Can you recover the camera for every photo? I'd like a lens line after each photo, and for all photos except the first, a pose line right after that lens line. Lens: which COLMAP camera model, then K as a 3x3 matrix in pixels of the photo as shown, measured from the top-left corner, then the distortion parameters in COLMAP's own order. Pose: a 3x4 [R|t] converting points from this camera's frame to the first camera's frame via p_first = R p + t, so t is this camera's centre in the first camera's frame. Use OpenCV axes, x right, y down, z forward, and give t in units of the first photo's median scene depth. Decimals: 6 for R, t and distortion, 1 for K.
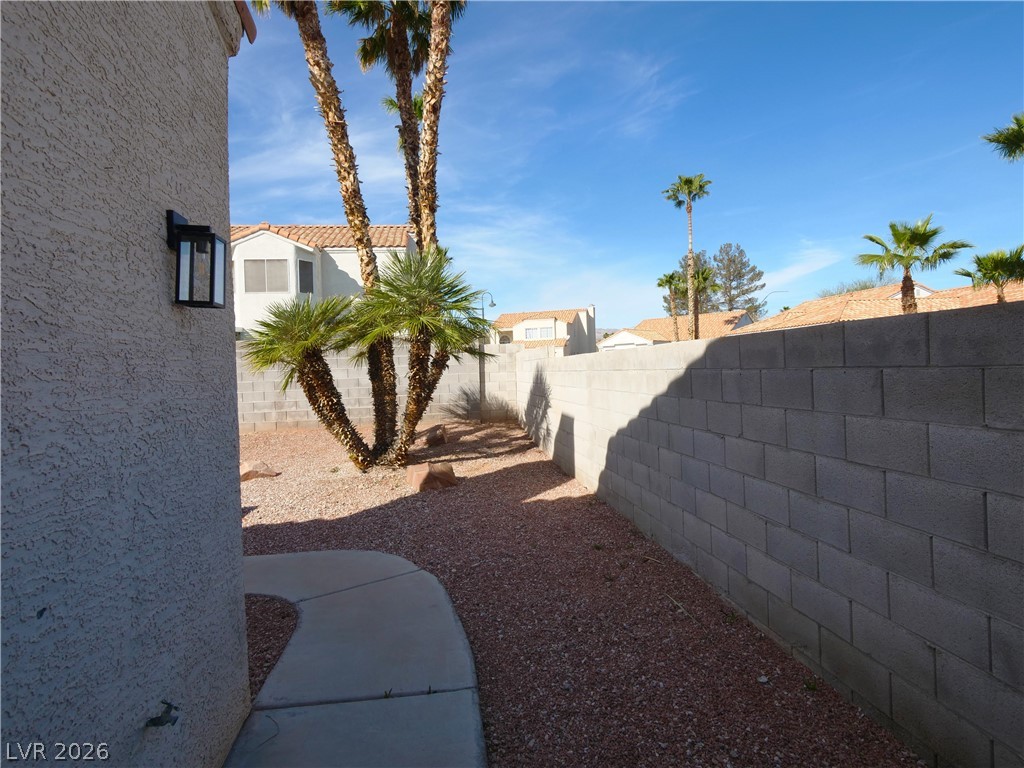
lens RADIAL K [[560.7, 0, 511.1], [0, 560.7, 373.8], [0, 0, 1]] dist [0.003360, -0.000458]
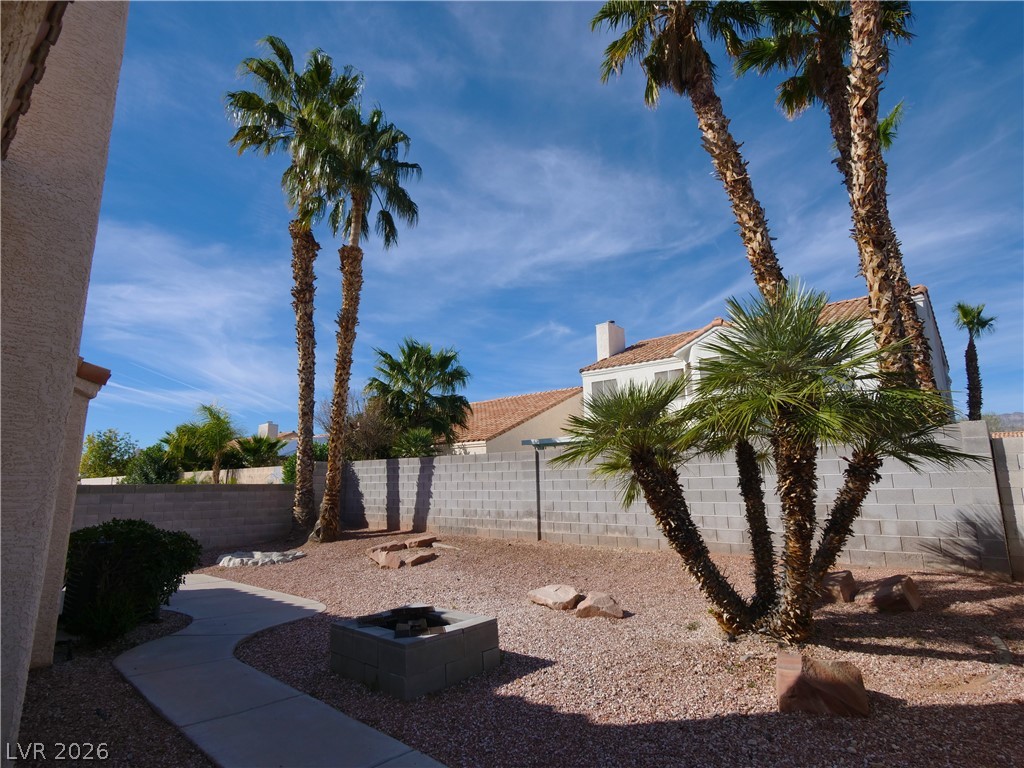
lens RADIAL K [[560.7, 0, 511.1], [0, 560.7, 373.8], [0, 0, 1]] dist [0.003360, -0.000458]
pose [[0.644794, -0.121551, -0.754630, 0.072663], [-0.017677, 0.984639, -0.173704, -0.008194], [0.764152, 0.125343, 0.632741, 0.244897]]
